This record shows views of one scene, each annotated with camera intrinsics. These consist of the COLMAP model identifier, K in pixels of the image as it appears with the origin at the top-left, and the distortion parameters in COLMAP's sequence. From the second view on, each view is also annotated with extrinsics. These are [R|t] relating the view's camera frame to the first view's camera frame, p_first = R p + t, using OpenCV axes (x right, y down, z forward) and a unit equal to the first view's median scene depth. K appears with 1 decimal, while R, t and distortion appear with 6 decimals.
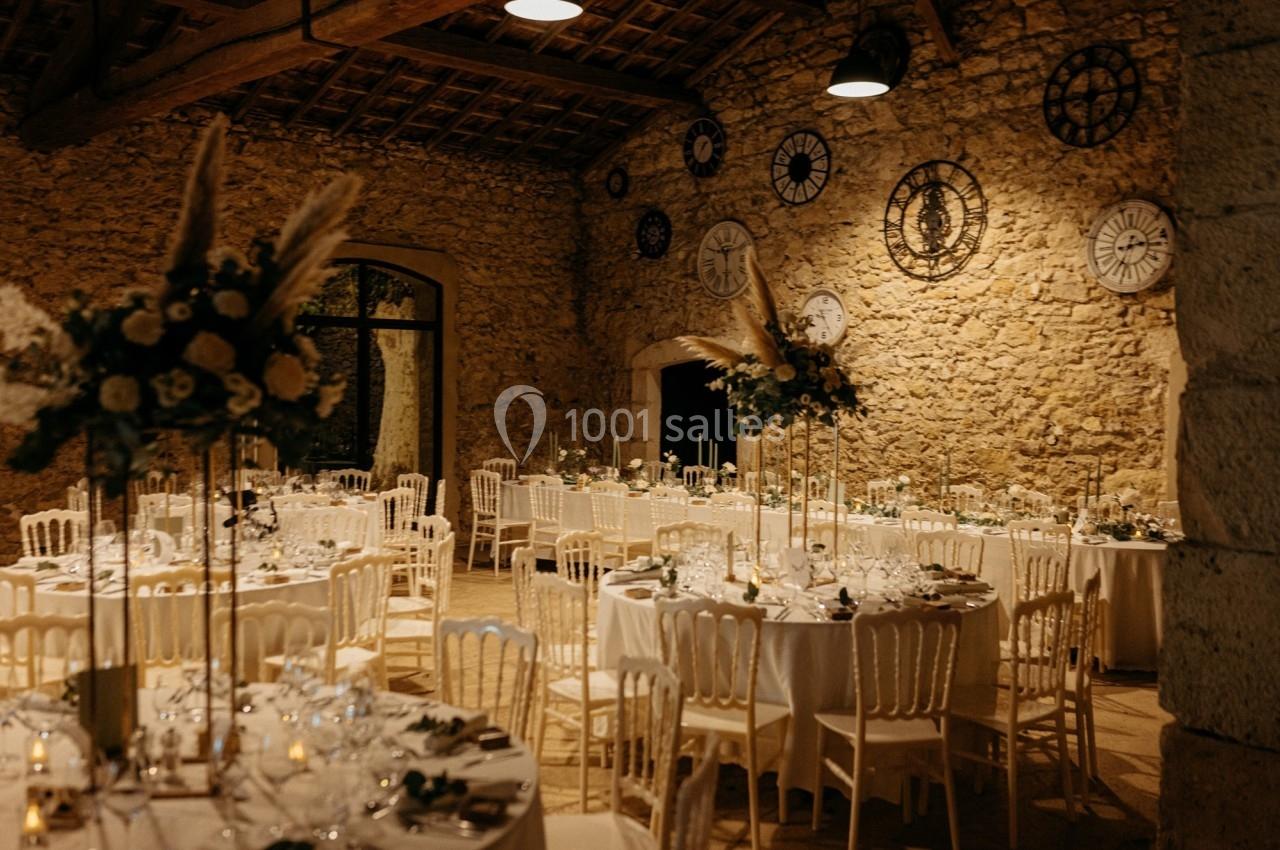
lens RADIAL K [[1198.5, 0, 632.3], [0, 1198.5, 424.5], [0, 0, 1]] dist [0.000378, 0.000000]
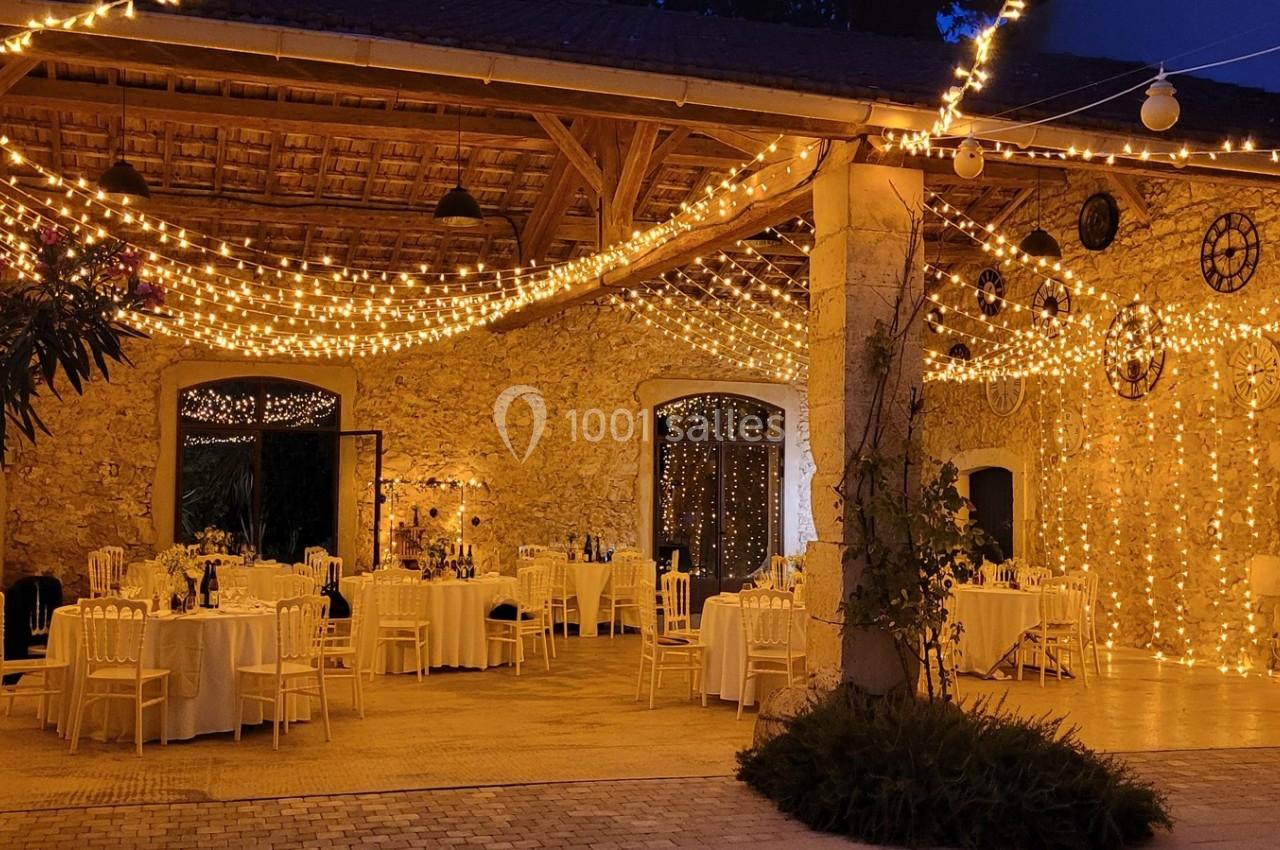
lens RADIAL K [[1339.2, 0, 636.4], [0, 1339.2, 432.5], [0, 0, 1]] dist [-0.001993, 0.000000]
pose [[0.912118, -0.018518, -0.409509, 0.339311], [-0.013805, 0.997025, -0.075832, 0.022281], [0.409695, 0.074821, 0.909149, -0.436428]]
